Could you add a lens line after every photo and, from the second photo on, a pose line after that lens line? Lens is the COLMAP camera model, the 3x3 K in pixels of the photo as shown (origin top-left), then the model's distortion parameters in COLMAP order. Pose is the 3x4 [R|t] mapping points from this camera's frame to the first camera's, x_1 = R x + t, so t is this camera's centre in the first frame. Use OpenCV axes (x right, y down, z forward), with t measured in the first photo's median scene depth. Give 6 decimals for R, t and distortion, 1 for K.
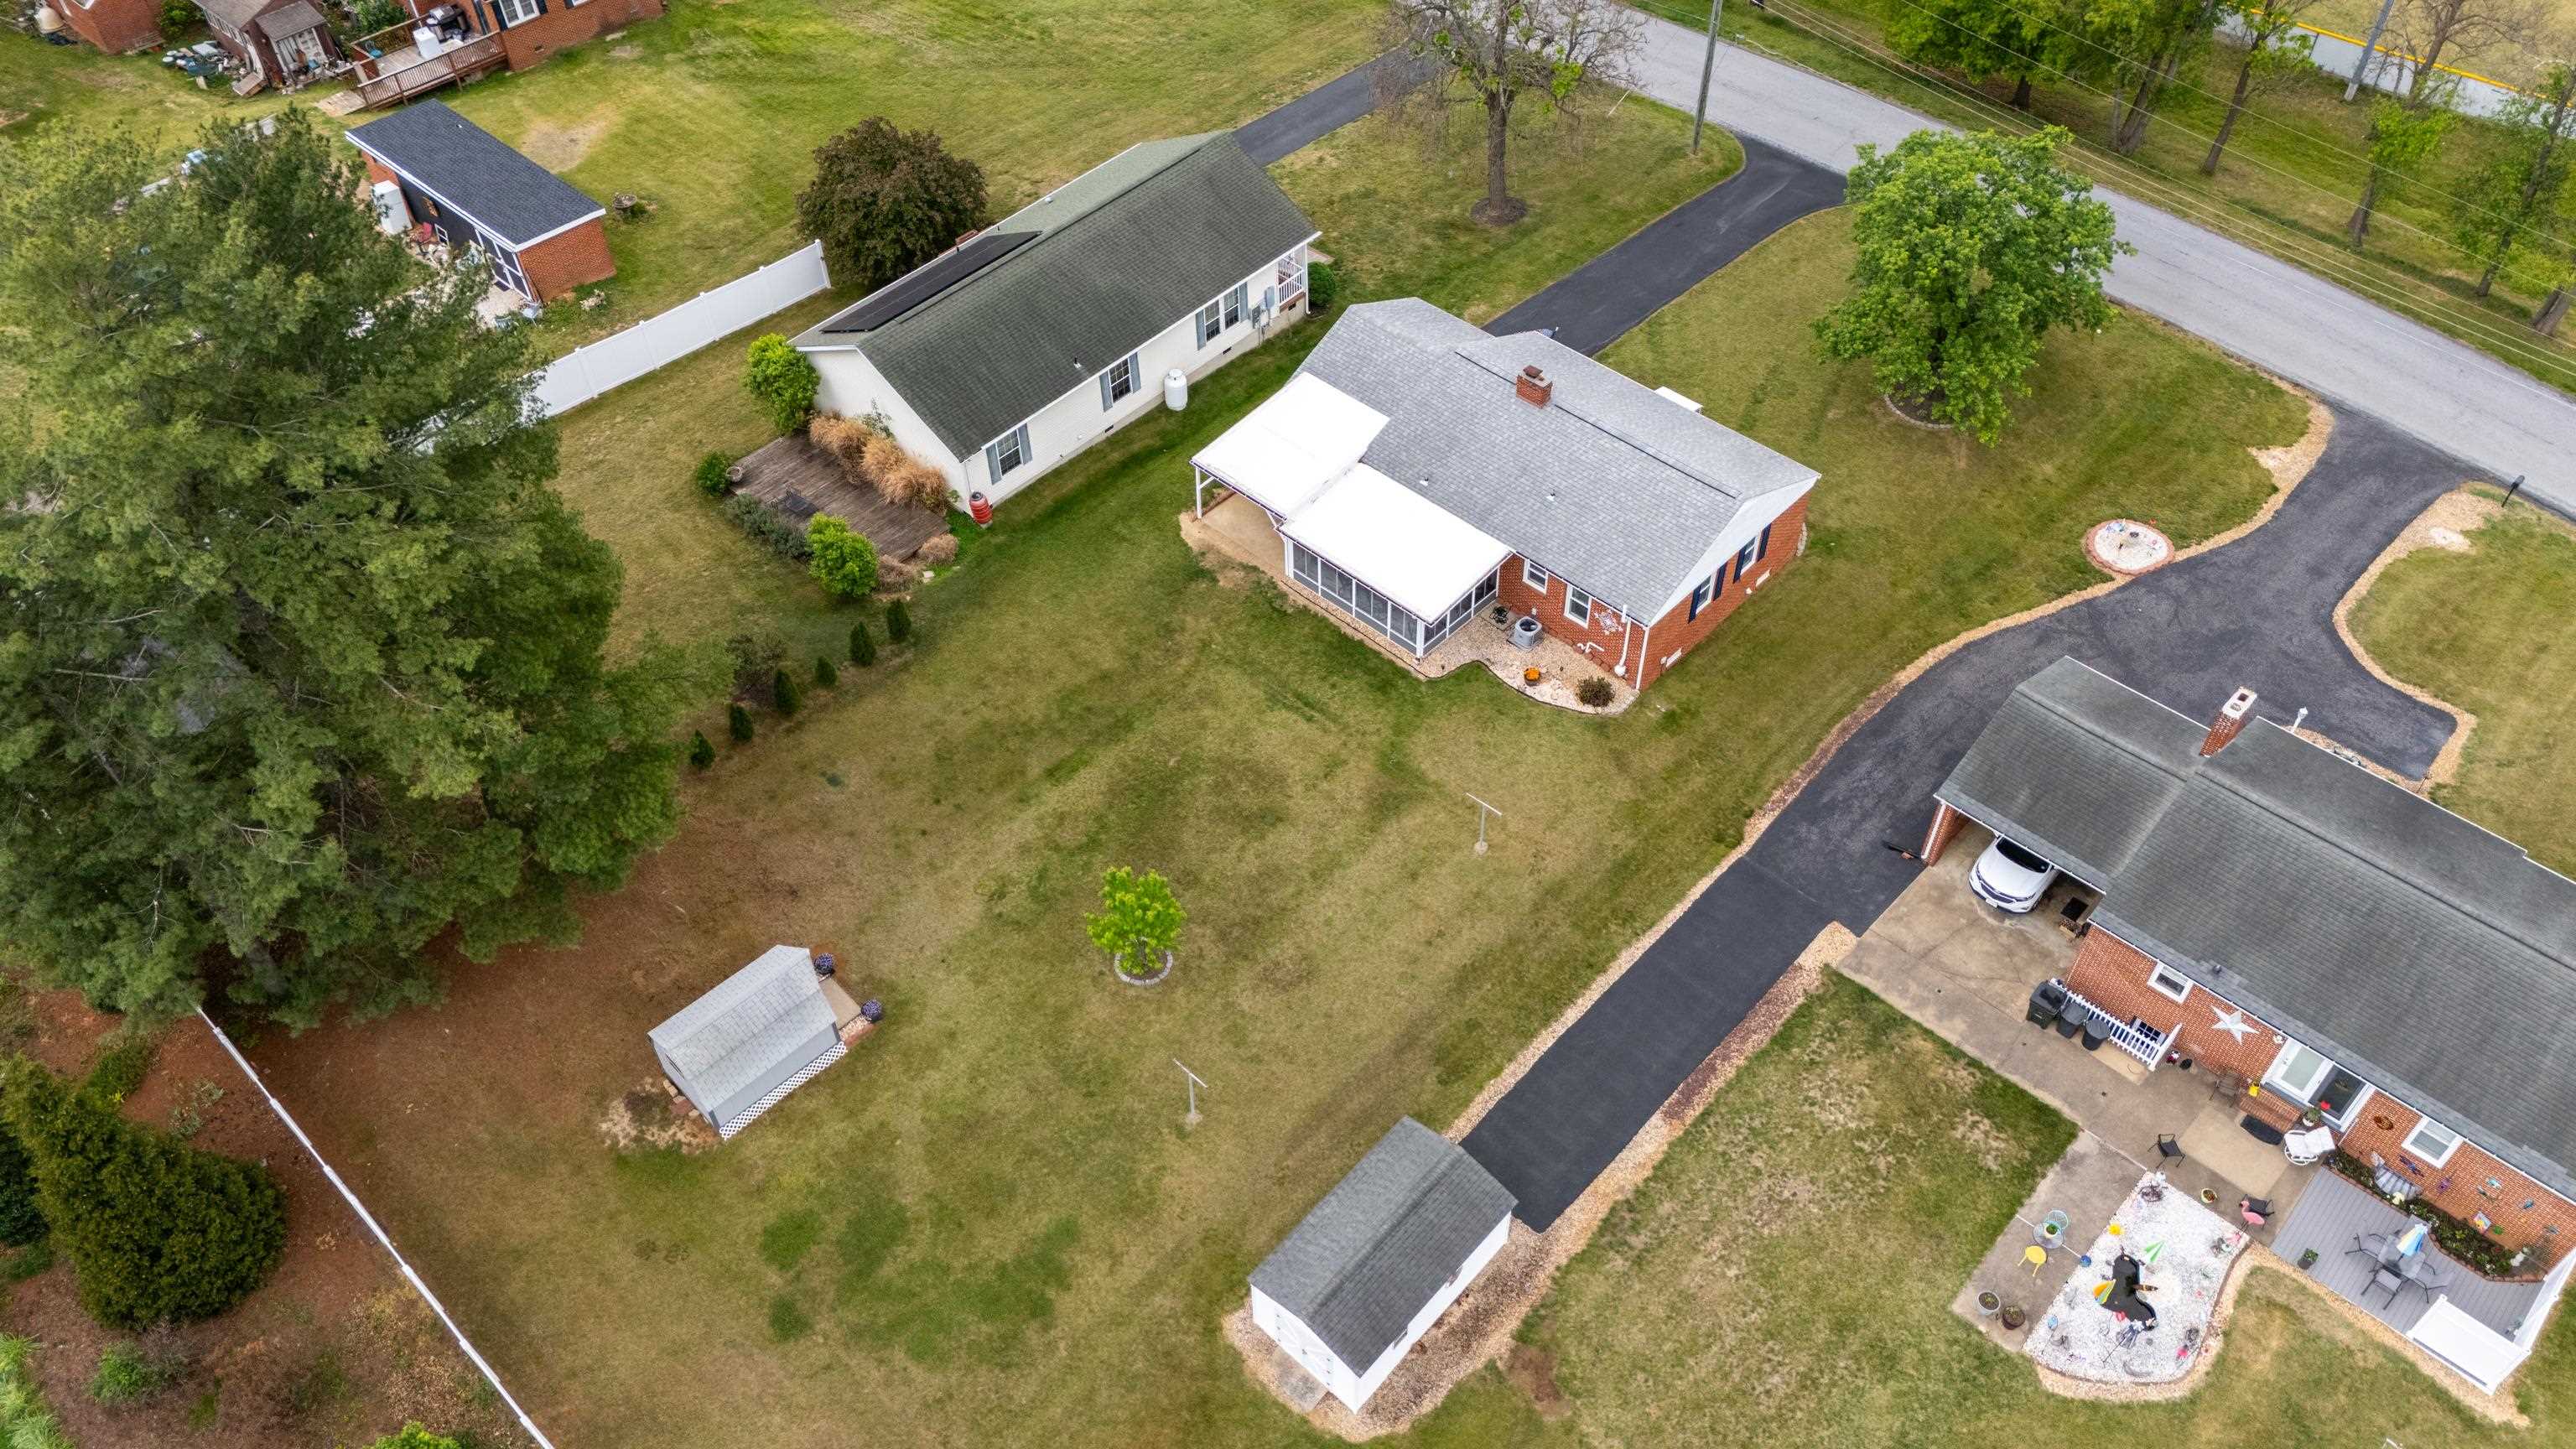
lens RADIAL K [[1894.0, 0, 1291.4], [0, 1894.0, 725.5], [0, 0, 1]] dist [0.076424, -0.074473]
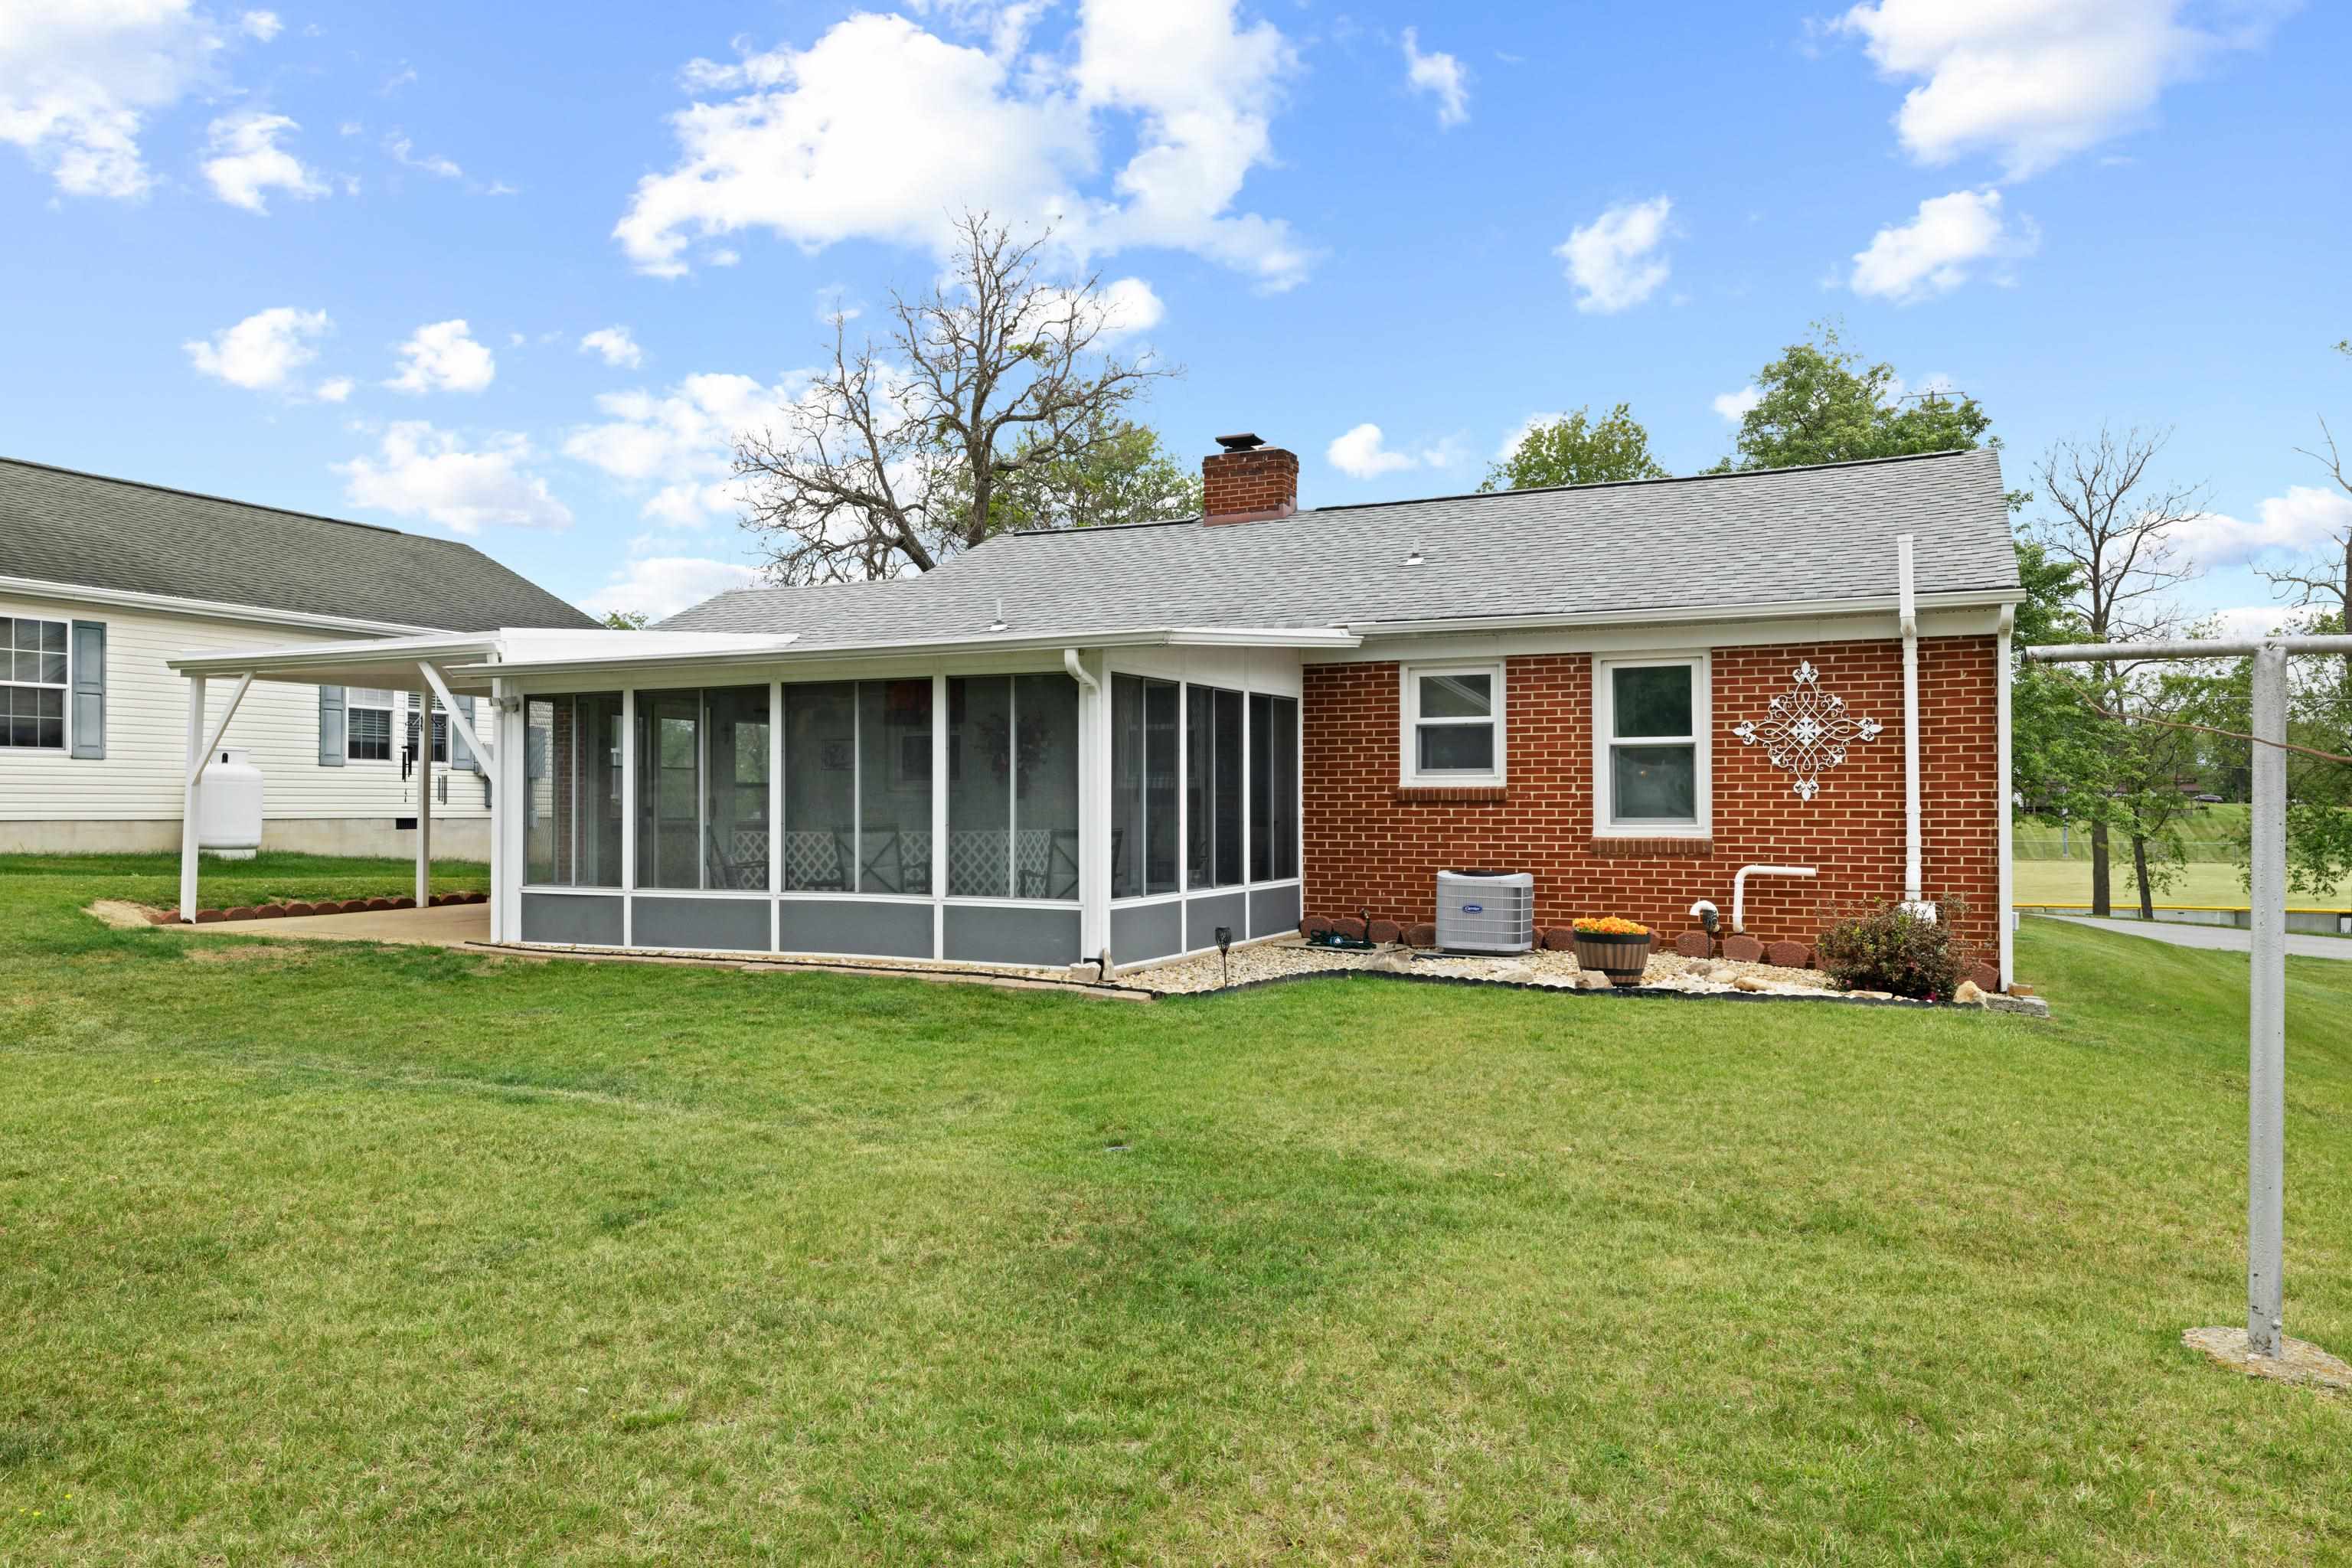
lens RADIAL K [[1605.2, 0, 1187.4], [0, 1605.2, 781.3], [0, 0, 1]] dist [-0.000369, -0.002664]
pose [[0.949714, 0.025156, 0.312106, 0.020414], [0.217699, 0.663384, -0.715911, 0.090089], [-0.225056, 0.747856, 0.624549, 0.918990]]
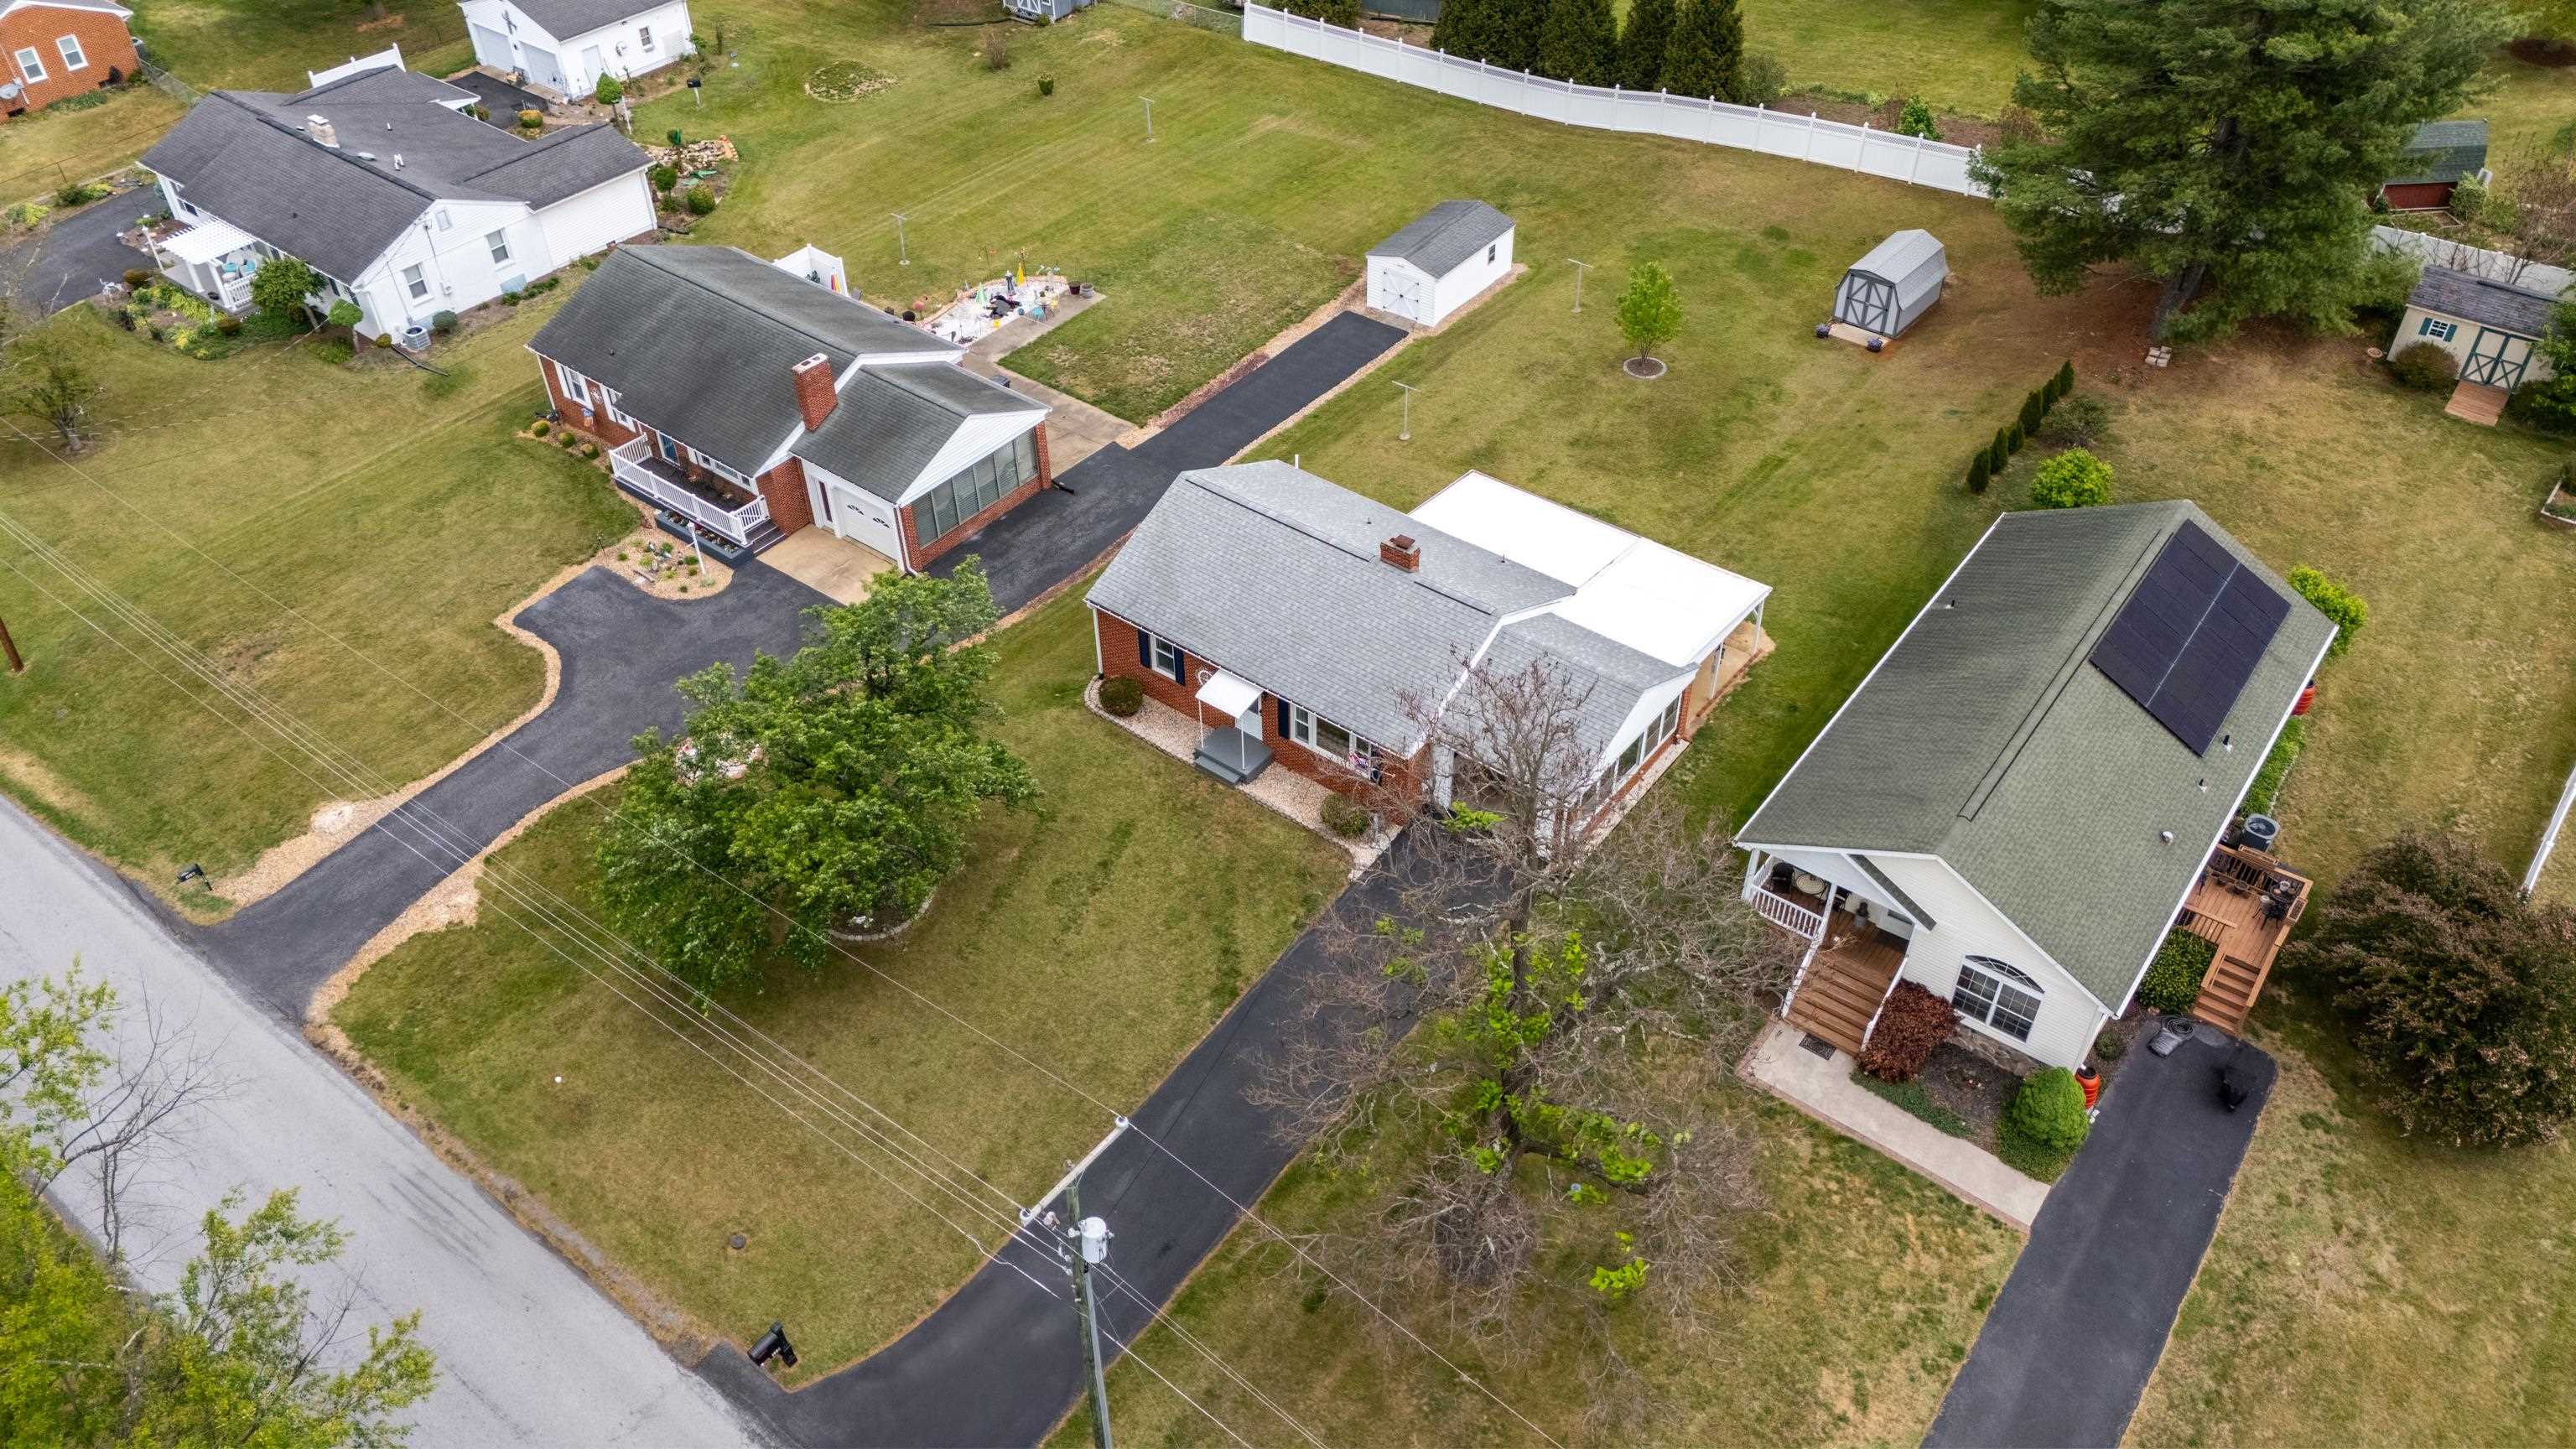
lens RADIAL K [[1894.0, 0, 1285.9], [0, 1894.0, 727.4], [0, 0, 1]] dist [0.076424, -0.074473]
pose [[-0.995009, 0.086590, -0.049598, 0.250625], [-0.047439, 0.026819, 0.998514, -1.139285], [0.087792, 0.995883, -0.022578, 1.184849]]
